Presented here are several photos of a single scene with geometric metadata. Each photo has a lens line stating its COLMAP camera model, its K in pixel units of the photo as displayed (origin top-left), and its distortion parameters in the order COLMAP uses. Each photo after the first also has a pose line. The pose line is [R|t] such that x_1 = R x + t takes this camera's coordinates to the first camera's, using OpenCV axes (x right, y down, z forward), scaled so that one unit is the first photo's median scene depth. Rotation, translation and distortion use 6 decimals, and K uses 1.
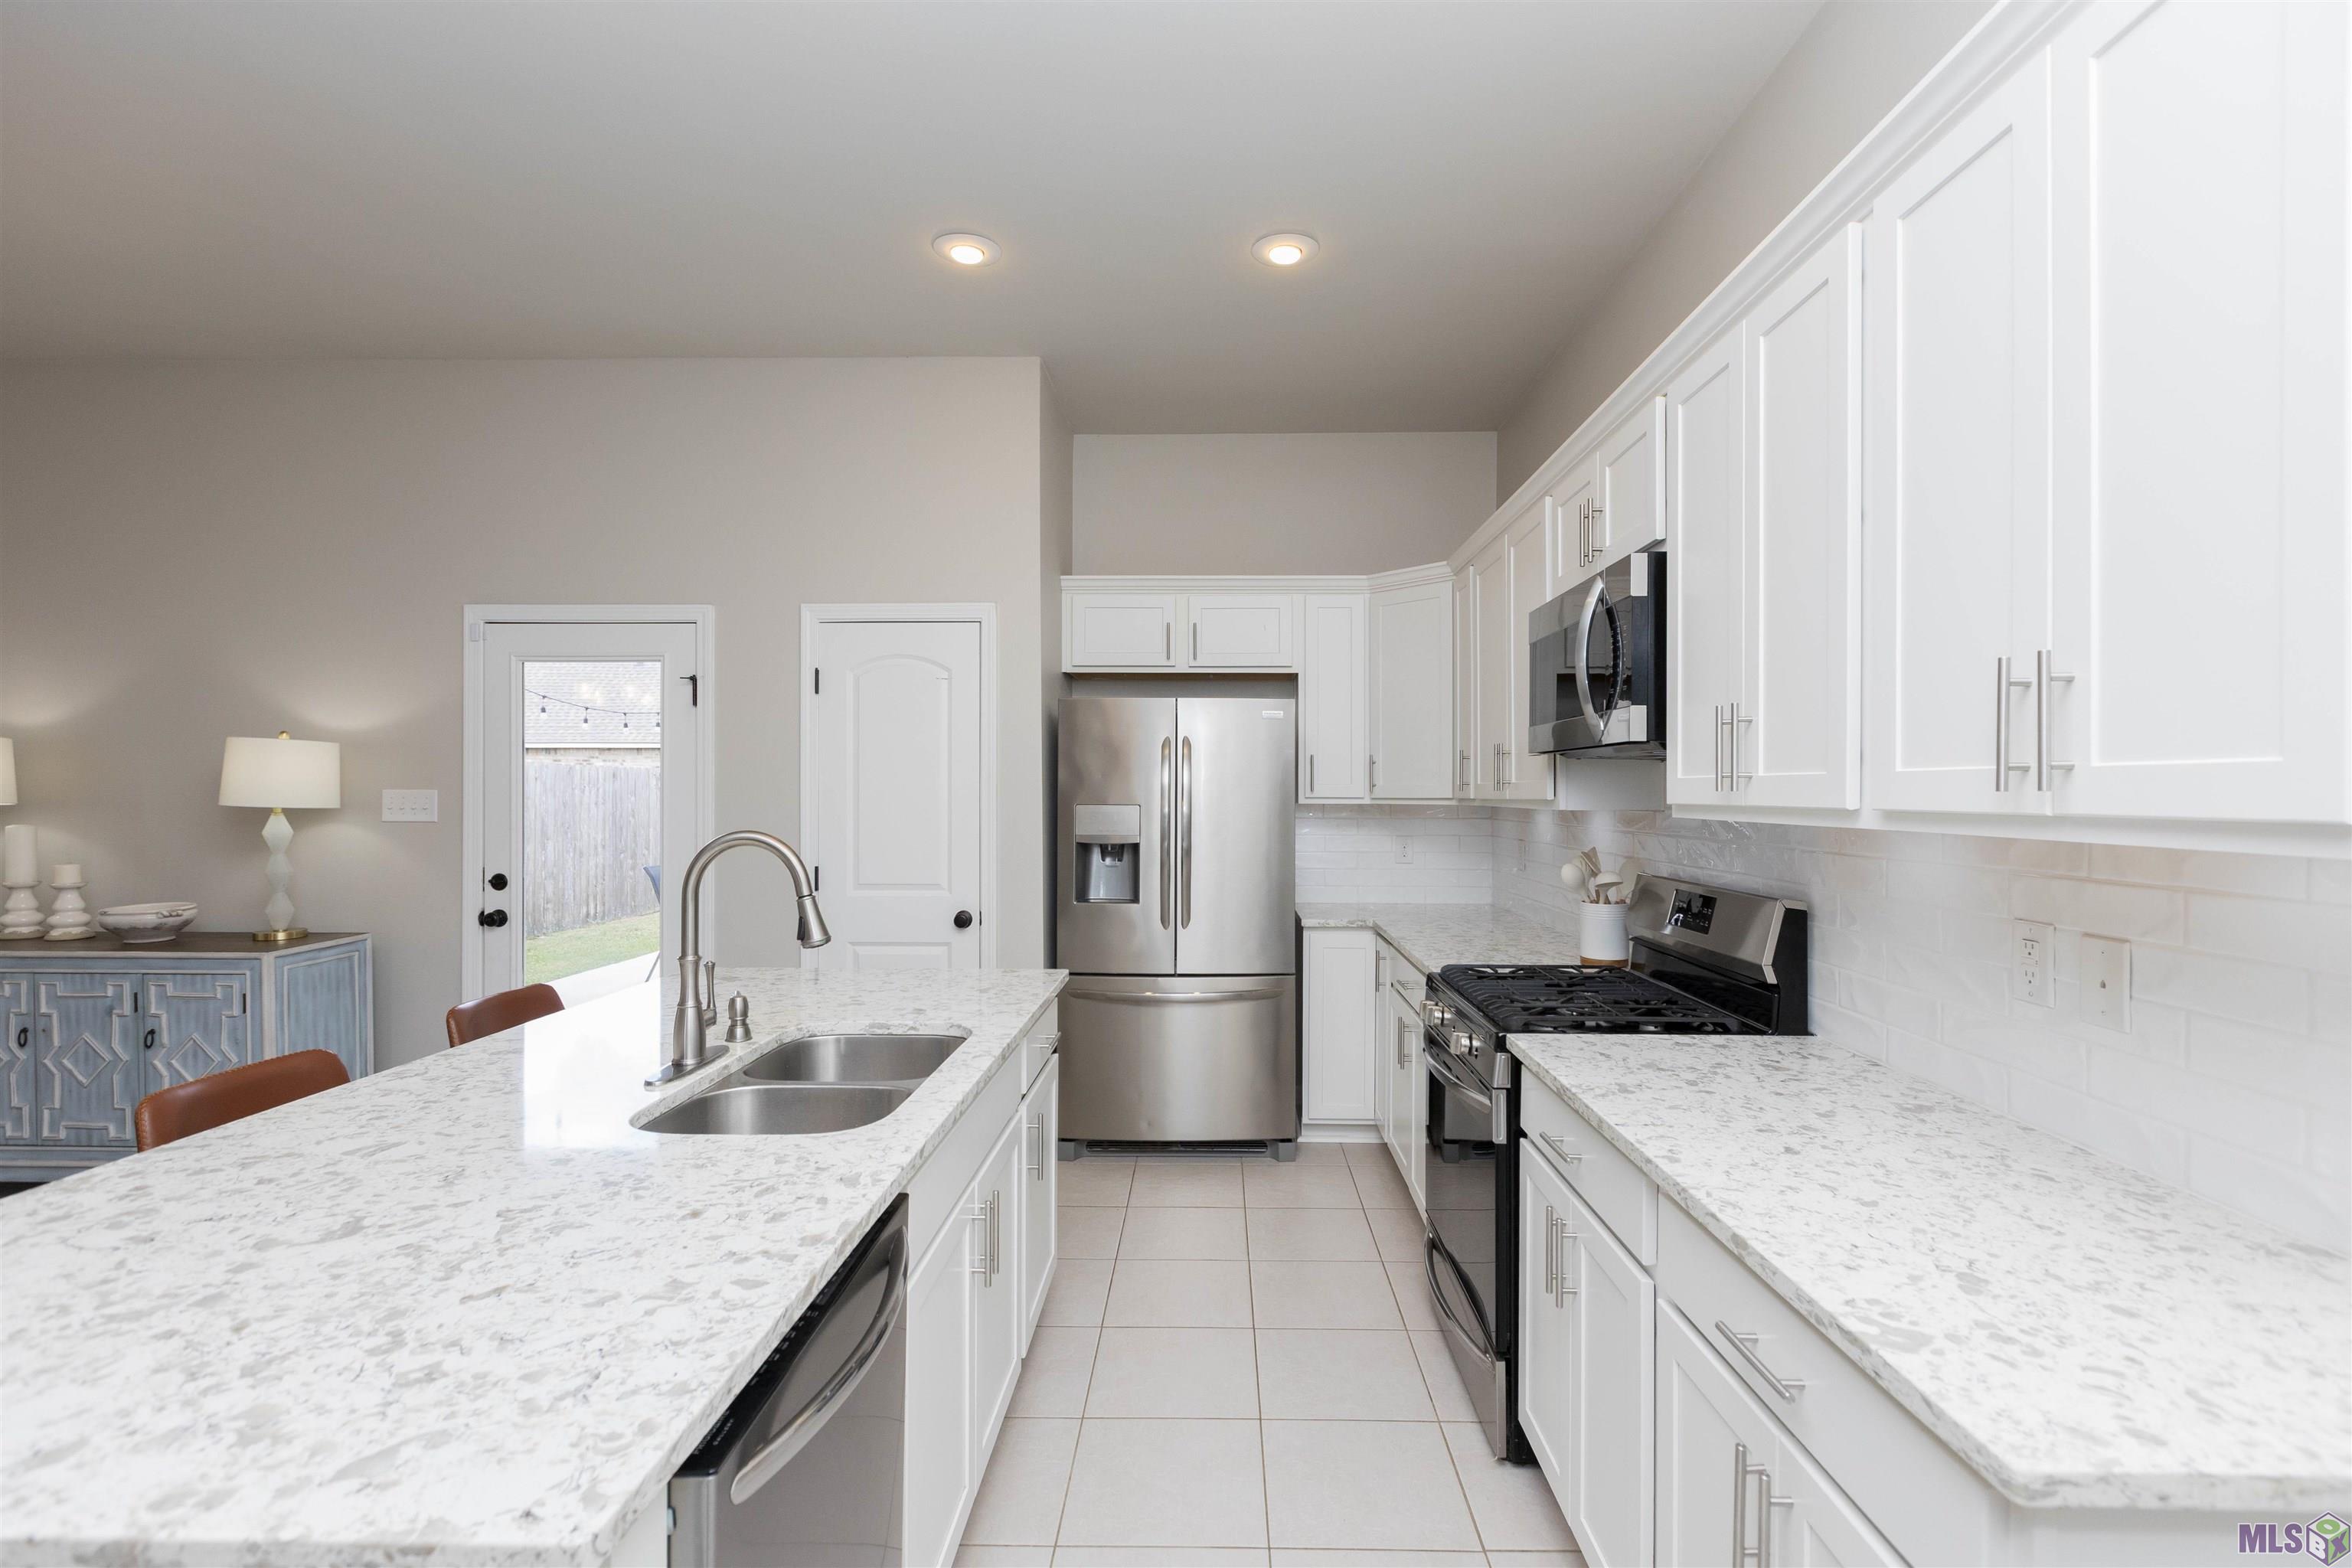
lens RADIAL K [[1069.2, 0, 1176.0], [0, 1069.2, 784.0], [0, 0, 1]] dist [0.003939, -0.000451]
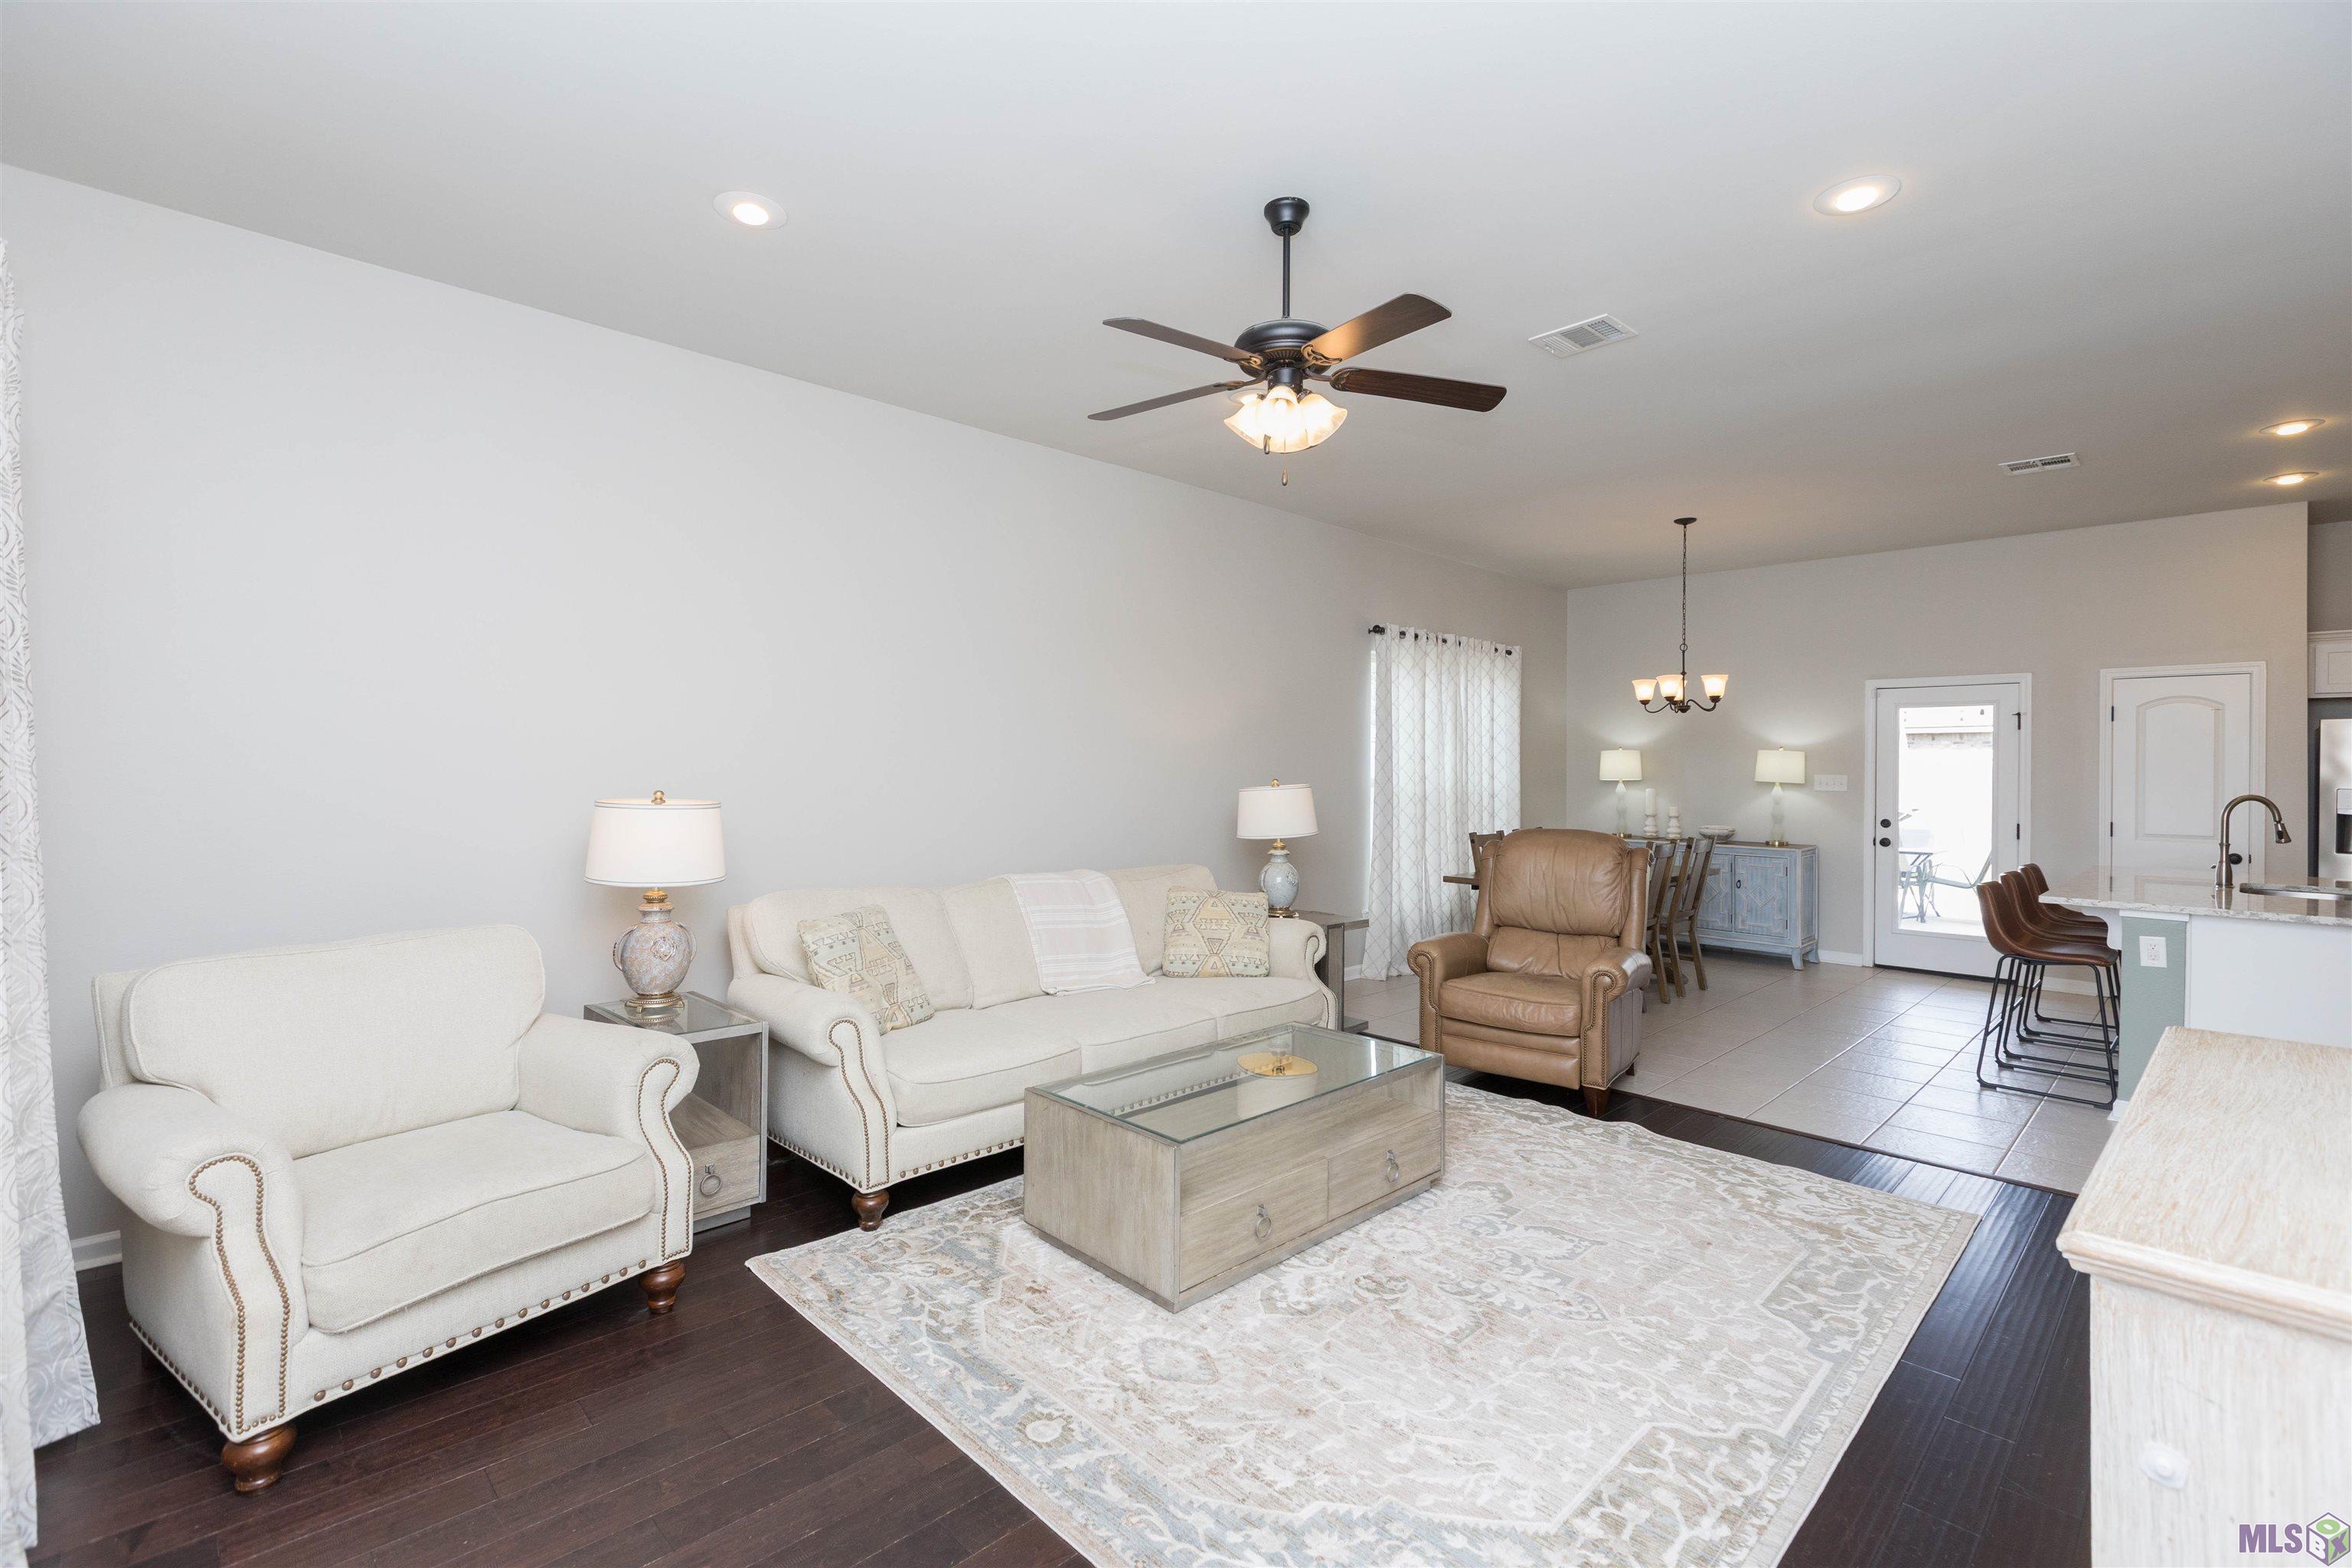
lens RADIAL K [[1069.2, 0, 1176.0], [0, 1069.2, 784.0], [0, 0, 1]] dist [0.003939, -0.000451]
pose [[0.733033, 0.017650, -0.679964, -0.478636], [-0.008372, 0.999822, 0.016928, -0.001790], [0.680142, -0.006716, 0.733050, -2.331553]]
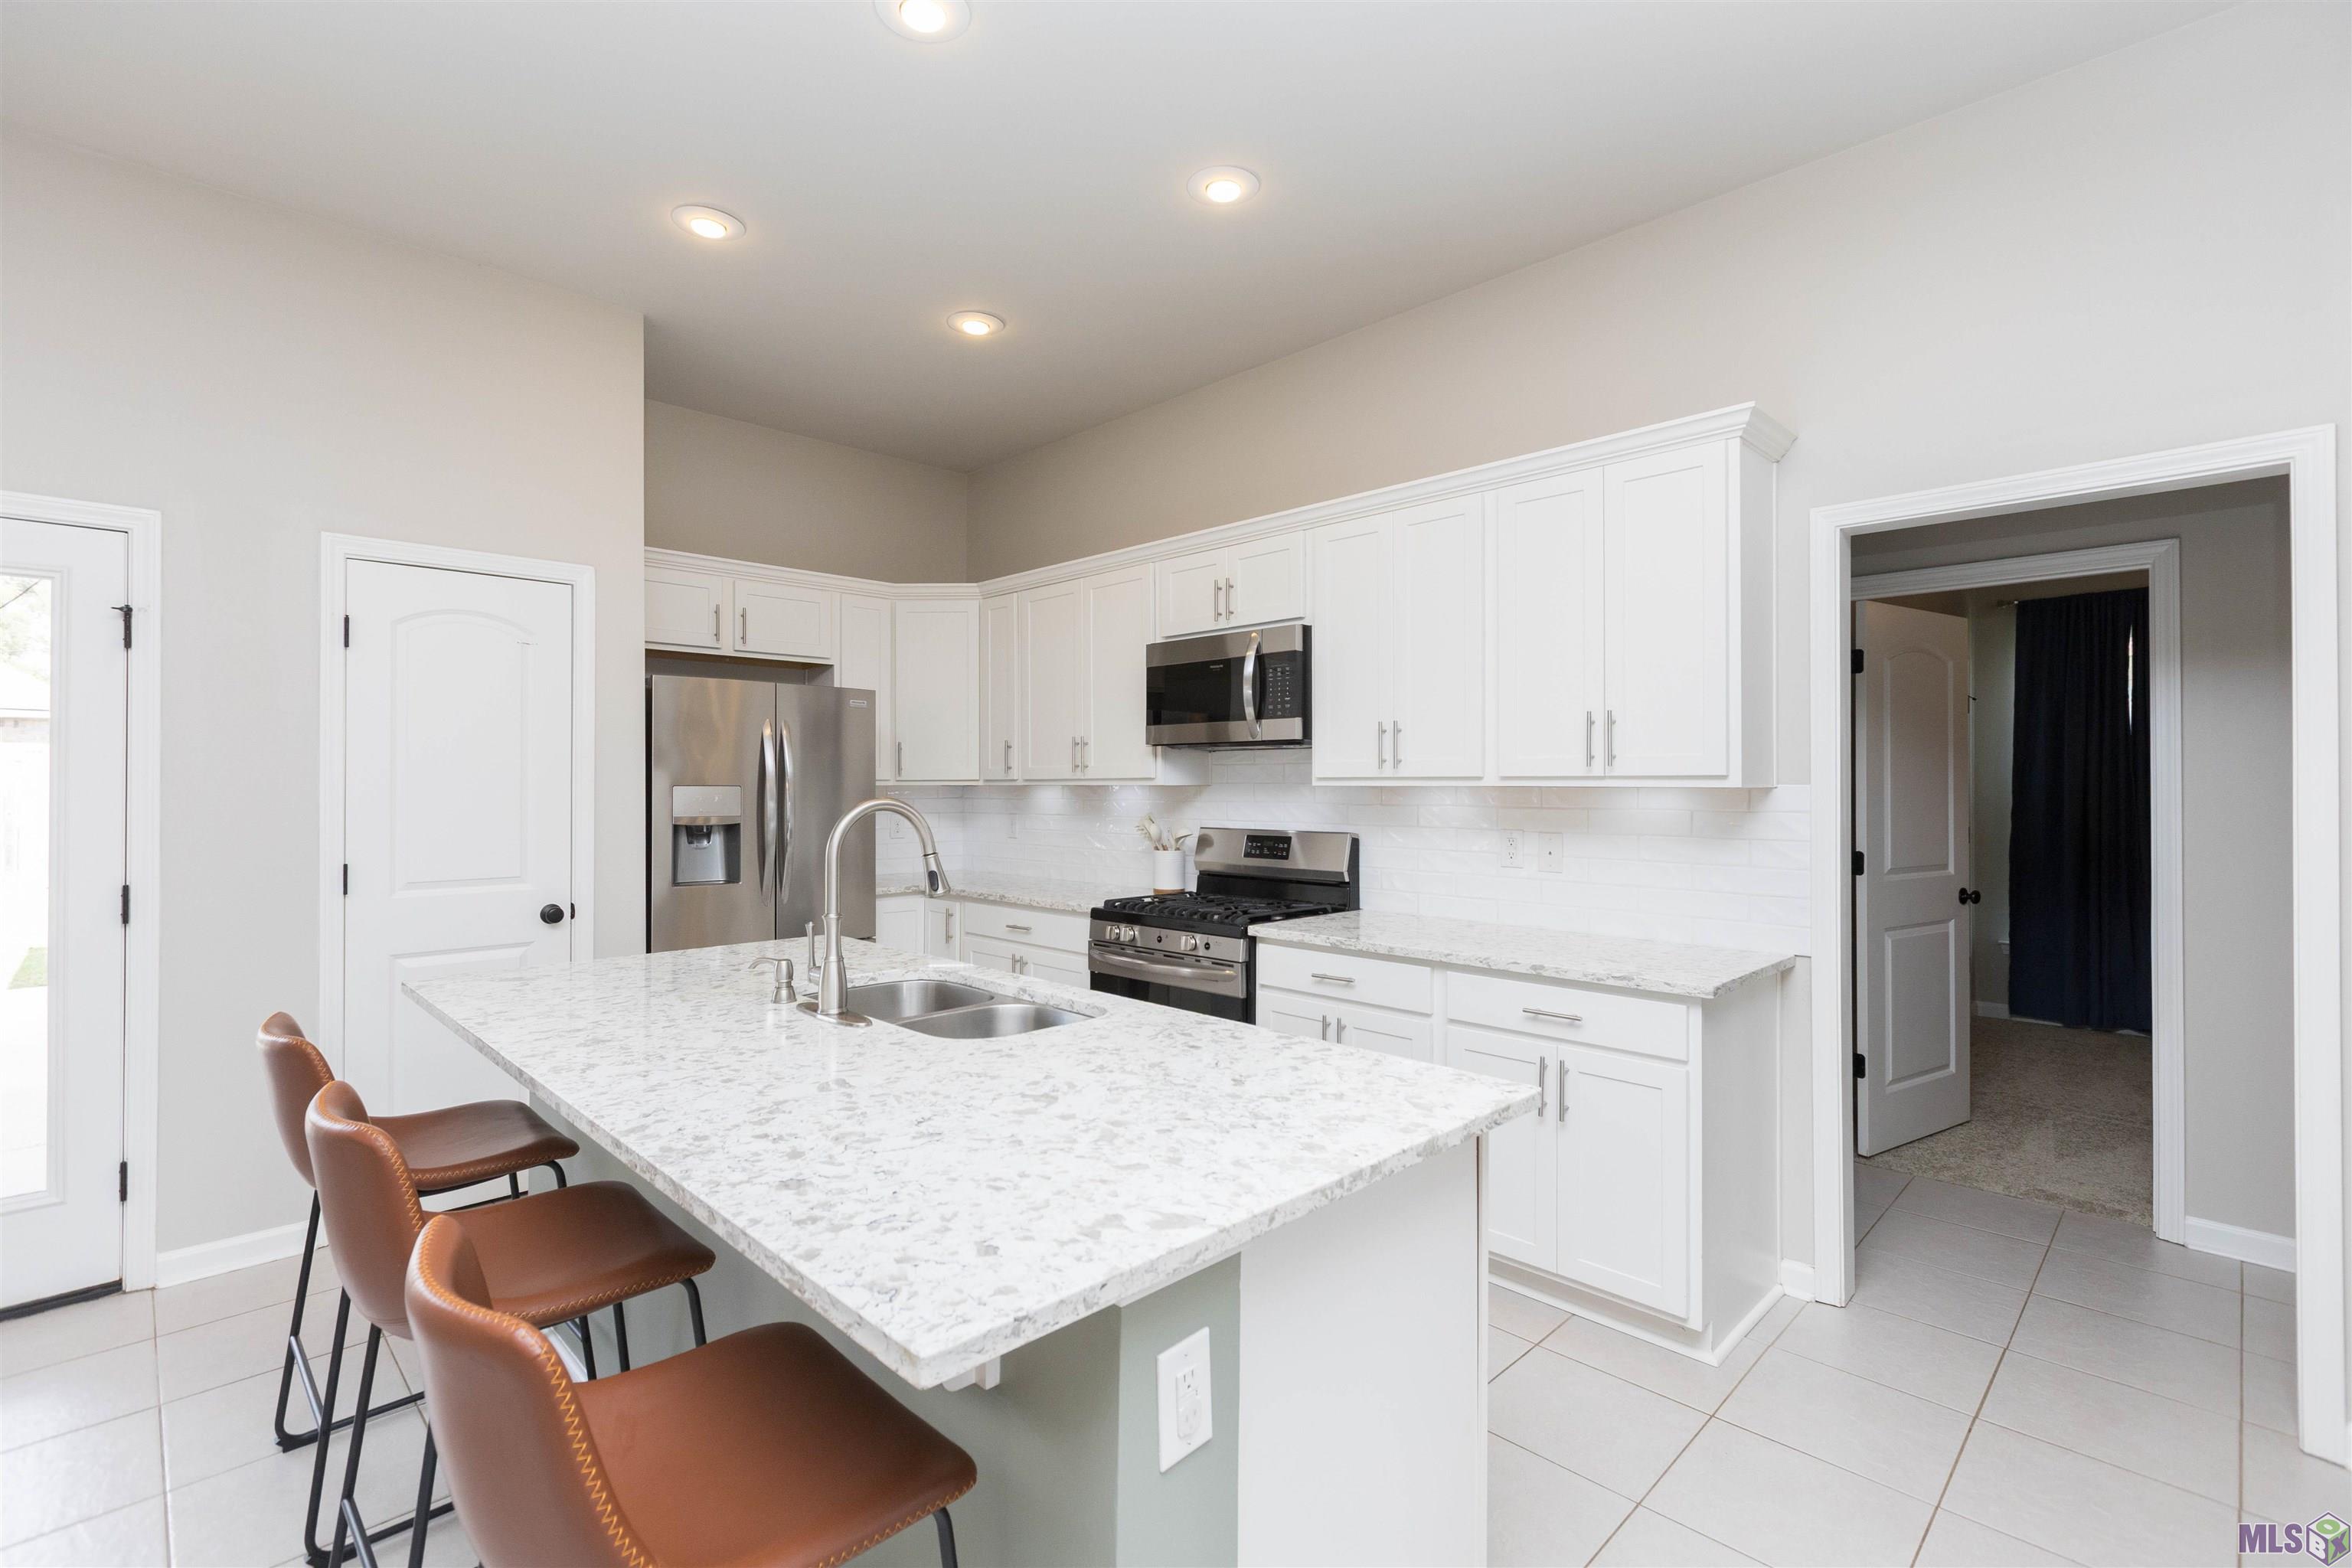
lens RADIAL K [[1069.2, 0, 1176.0], [0, 1069.2, 784.0], [0, 0, 1]] dist [0.003939, -0.000451]
pose [[0.693015, -0.002259, 0.720919, -0.882908], [-0.003414, 0.999974, 0.006416, 0.018205], [-0.720915, -0.006908, 0.692989, 0.000489]]
